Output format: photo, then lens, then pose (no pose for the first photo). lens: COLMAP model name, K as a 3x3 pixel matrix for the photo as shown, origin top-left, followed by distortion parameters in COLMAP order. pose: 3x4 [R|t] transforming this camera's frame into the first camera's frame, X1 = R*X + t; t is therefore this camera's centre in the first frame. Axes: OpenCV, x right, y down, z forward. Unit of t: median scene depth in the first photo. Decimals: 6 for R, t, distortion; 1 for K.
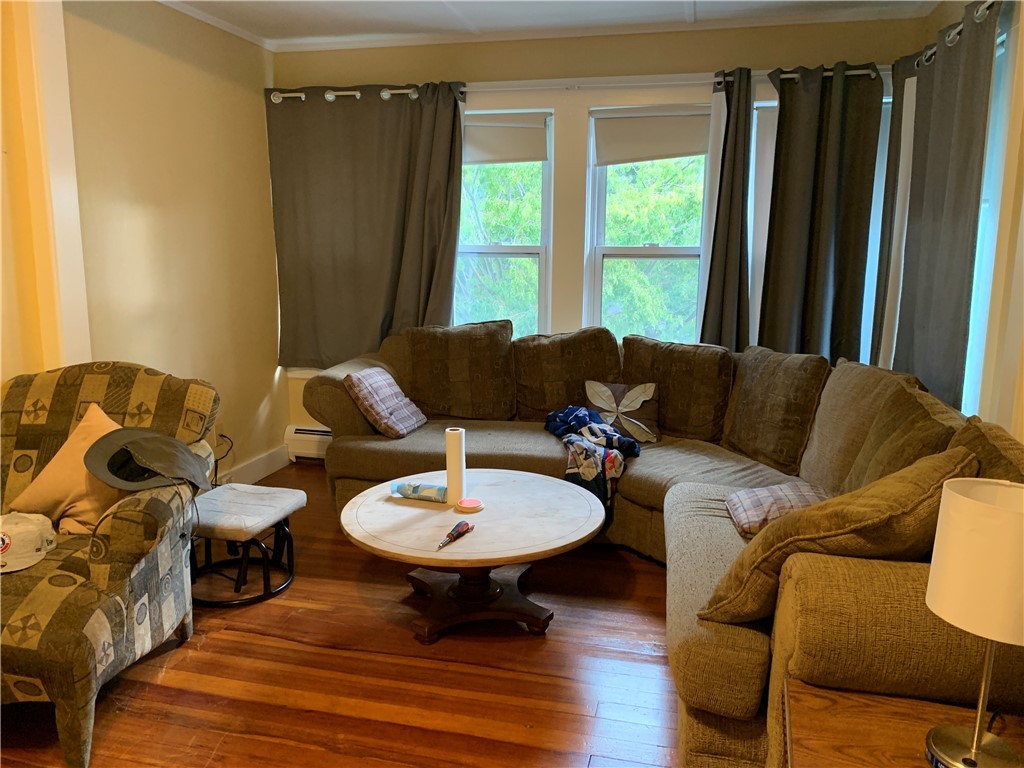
lens RADIAL K [[791.3, 0, 512.1], [0, 791.3, 382.2], [0, 0, 1]] dist [0.039886, -0.051401]
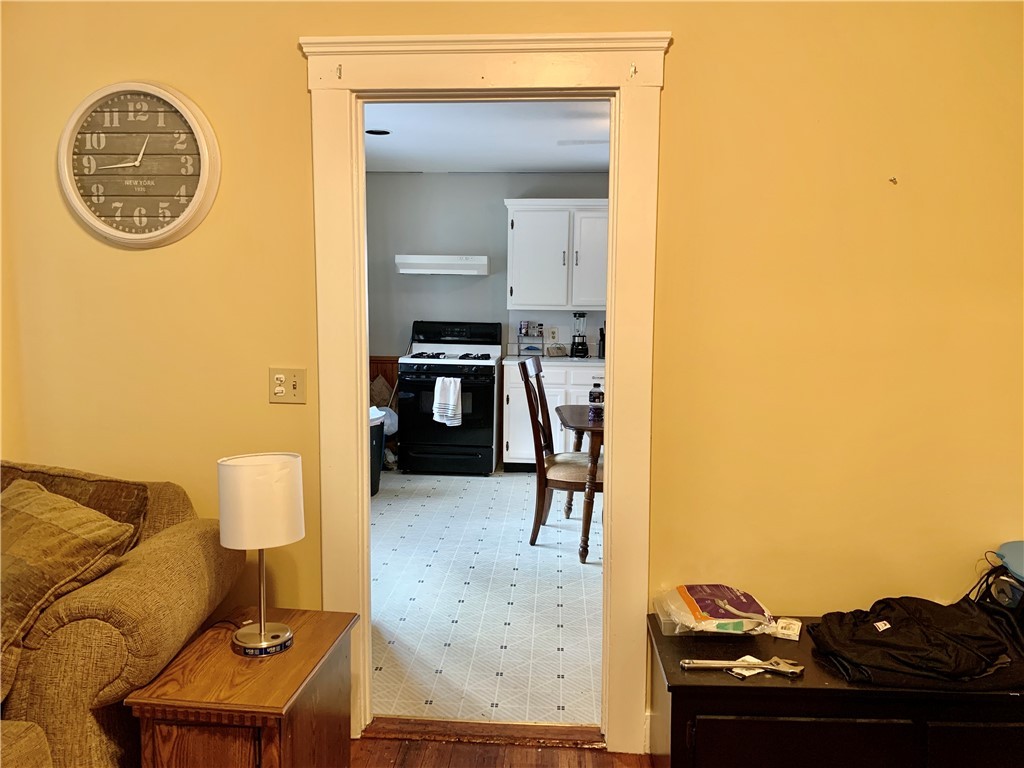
lens RADIAL K [[791.3, 0, 511.2], [0, 791.3, 382.8], [0, 0, 1]] dist [0.039886, -0.051401]
pose [[-0.180542, -0.118625, 0.976387, -0.743672], [0.173373, 0.973318, 0.150311, -0.116463], [-0.968166, 0.196417, -0.155159, 0.557952]]
